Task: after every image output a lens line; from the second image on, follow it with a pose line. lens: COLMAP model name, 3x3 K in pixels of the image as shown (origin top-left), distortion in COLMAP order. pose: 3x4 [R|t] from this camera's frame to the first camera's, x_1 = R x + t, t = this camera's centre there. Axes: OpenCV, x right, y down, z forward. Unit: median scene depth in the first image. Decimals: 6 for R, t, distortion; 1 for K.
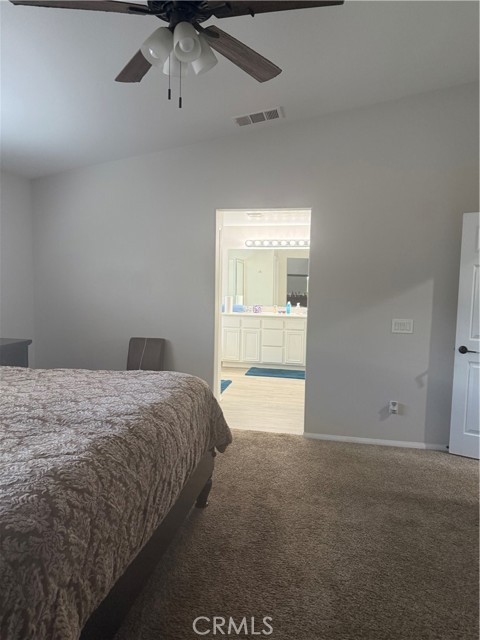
lens RADIAL K [[447.6, 0, 238.8], [0, 447.6, 319.7], [0, 0, 1]] dist [0.056103, -0.078323]
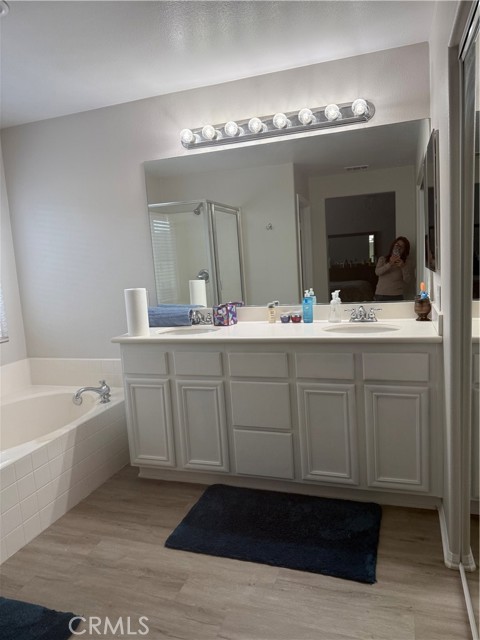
lens RADIAL K [[447.6, 0, 242.3], [0, 447.6, 318.8], [0, 0, 1]] dist [0.056103, -0.078323]
pose [[0.987405, -0.065797, -0.143882, 0.112083], [0.072212, 0.996594, 0.039821, -0.035597], [0.140772, -0.049709, 0.988793, 0.657316]]
